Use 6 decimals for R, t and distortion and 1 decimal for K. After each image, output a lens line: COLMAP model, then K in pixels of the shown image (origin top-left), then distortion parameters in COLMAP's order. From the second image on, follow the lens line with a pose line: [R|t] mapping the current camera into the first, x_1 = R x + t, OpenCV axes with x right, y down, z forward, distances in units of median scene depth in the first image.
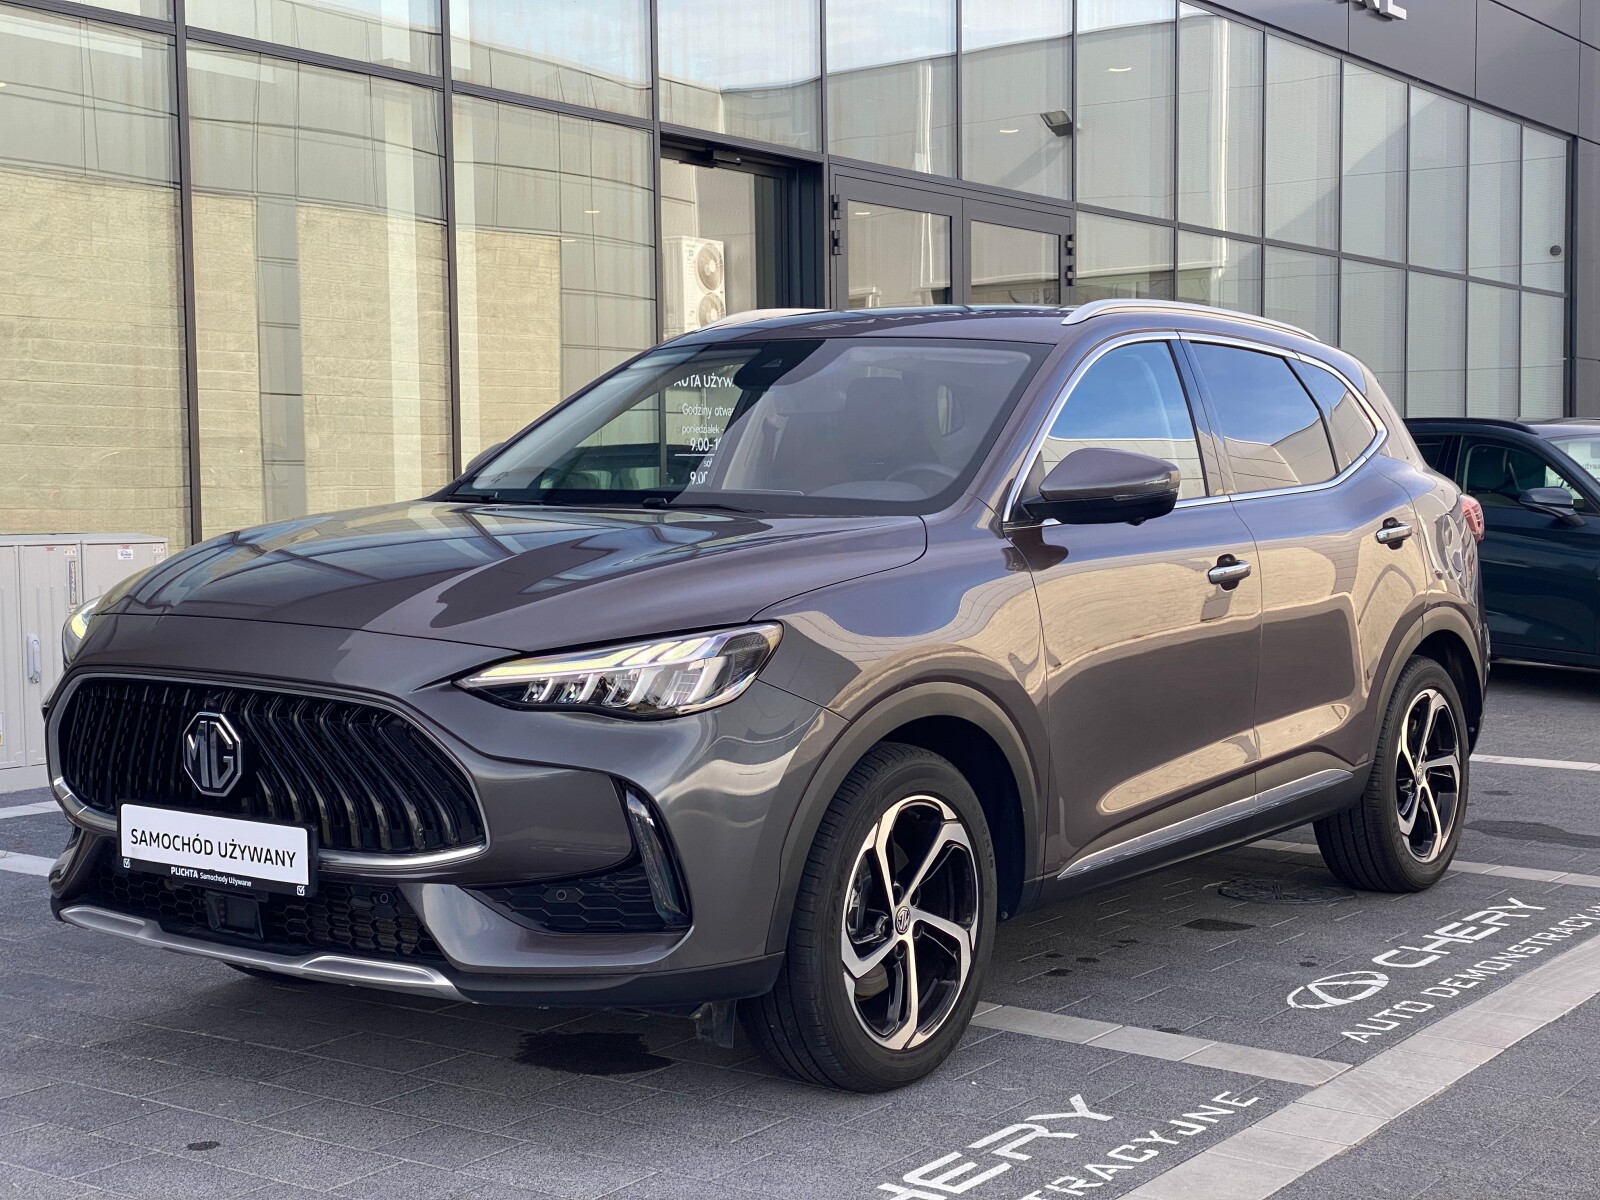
lens RADIAL K [[2390.1, 0, 800.0], [0, 2390.1, 600.0], [0, 0, 1]] dist [0.137741, 0.039351]
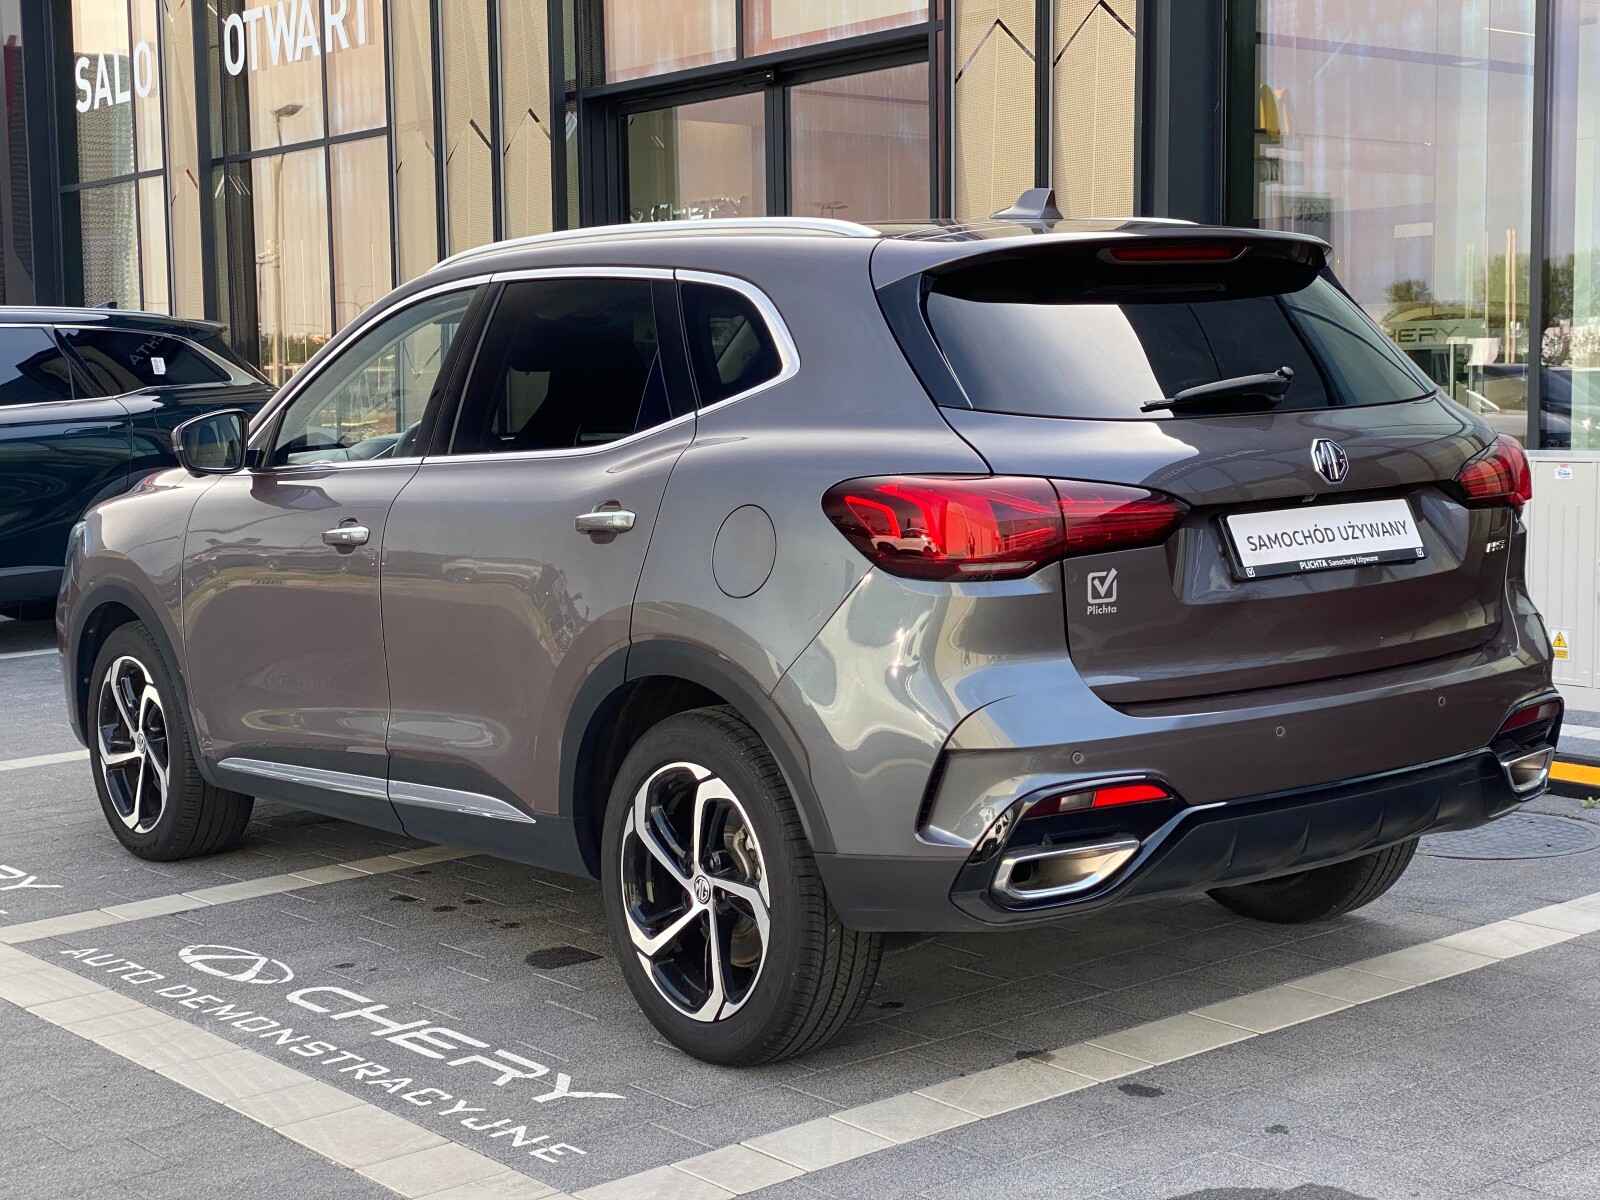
lens RADIAL K [[2390.1, 0, 800.0], [0, 2390.1, 600.0], [0, 0, 1]] dist [0.137741, 0.039351]
pose [[-0.291032, 0.095997, -0.951885, 0.999853], [-0.029555, 0.993576, 0.109237, -0.092452], [0.956257, 0.059925, -0.286325, 1.386145]]
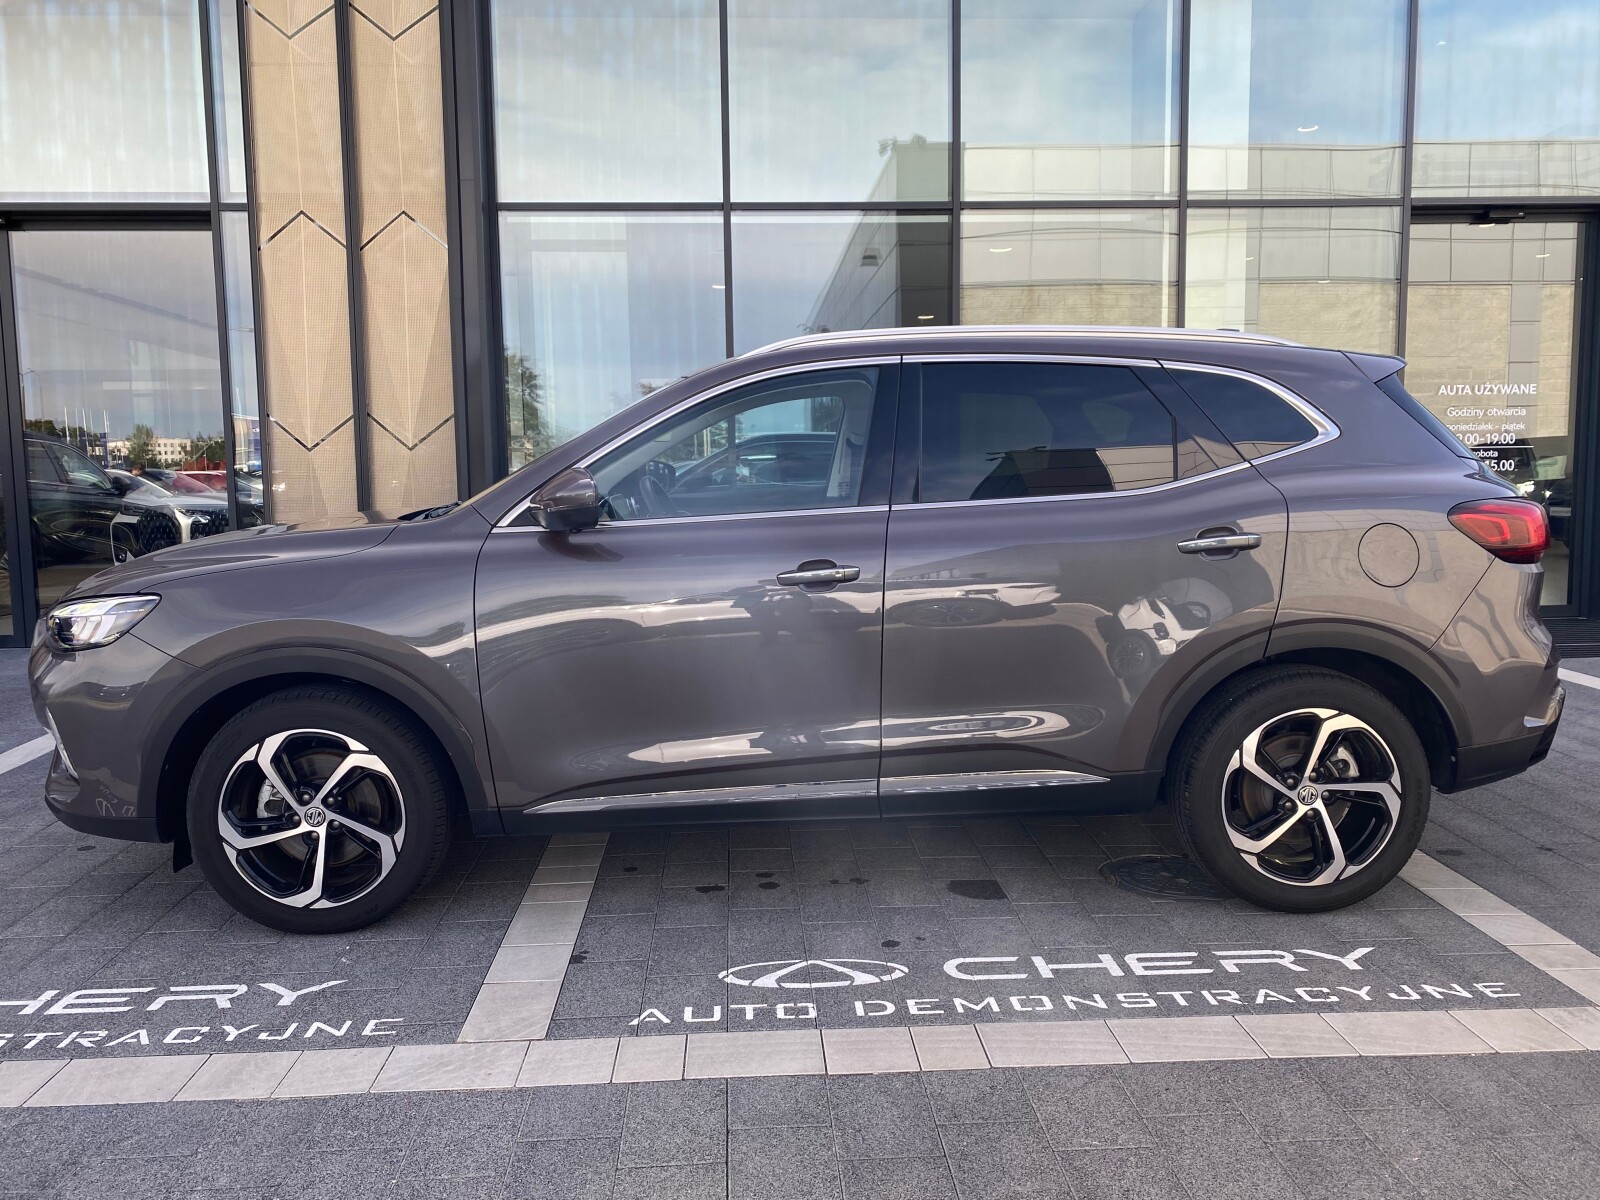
lens RADIAL K [[1219.7, 0, 793.6], [0, 1219.7, 598.9], [0, 0, 1]] dist [0.015609, -0.007646]
pose [[0.600623, 0.084697, -0.795034, 0.588437], [-0.031906, 0.996120, 0.082014, -0.044393], [0.798896, -0.023893, 0.600995, 0.624706]]
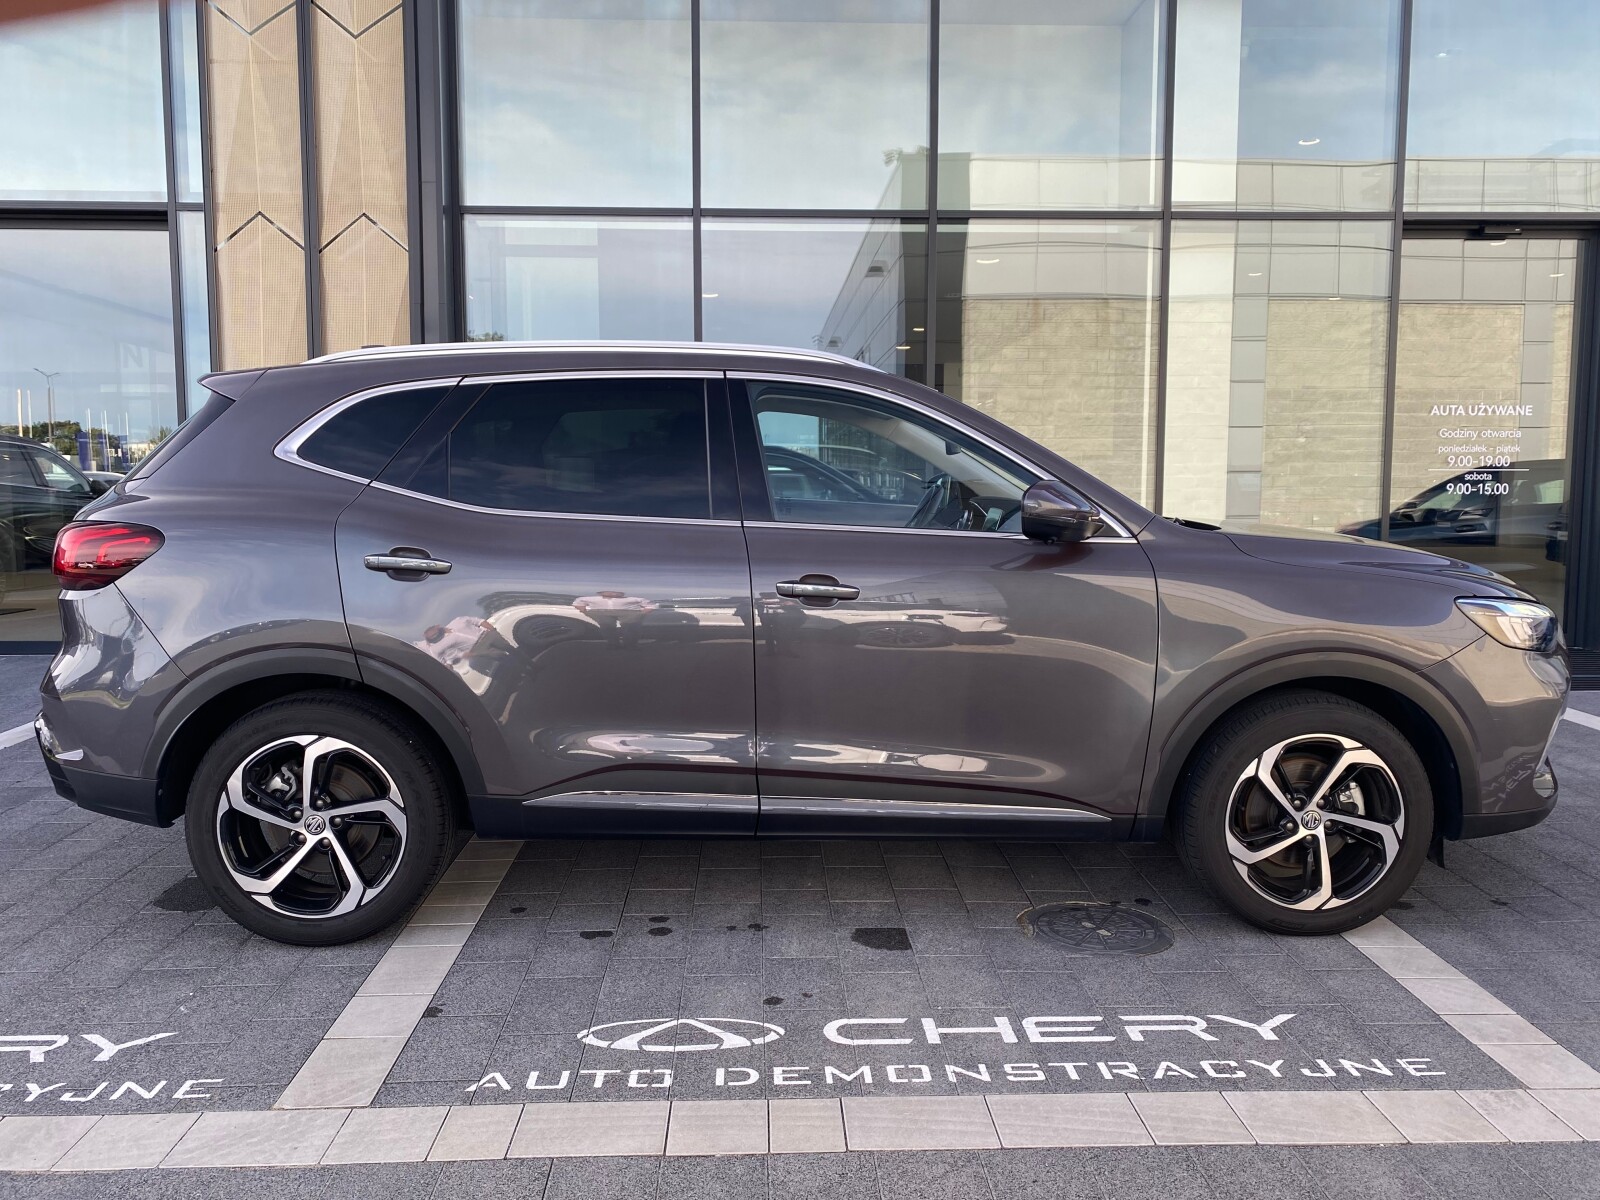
lens RADIAL K [[1222.1, 0, 800.0], [0, 1222.1, 600.0], [0, 0, 1]] dist [0.009939, -0.000940]
pose [[0.591600, 0.086744, -0.801551, 0.591211], [-0.045707, 0.996205, 0.074074, -0.050324], [0.804935, -0.007186, 0.593320, 0.691692]]
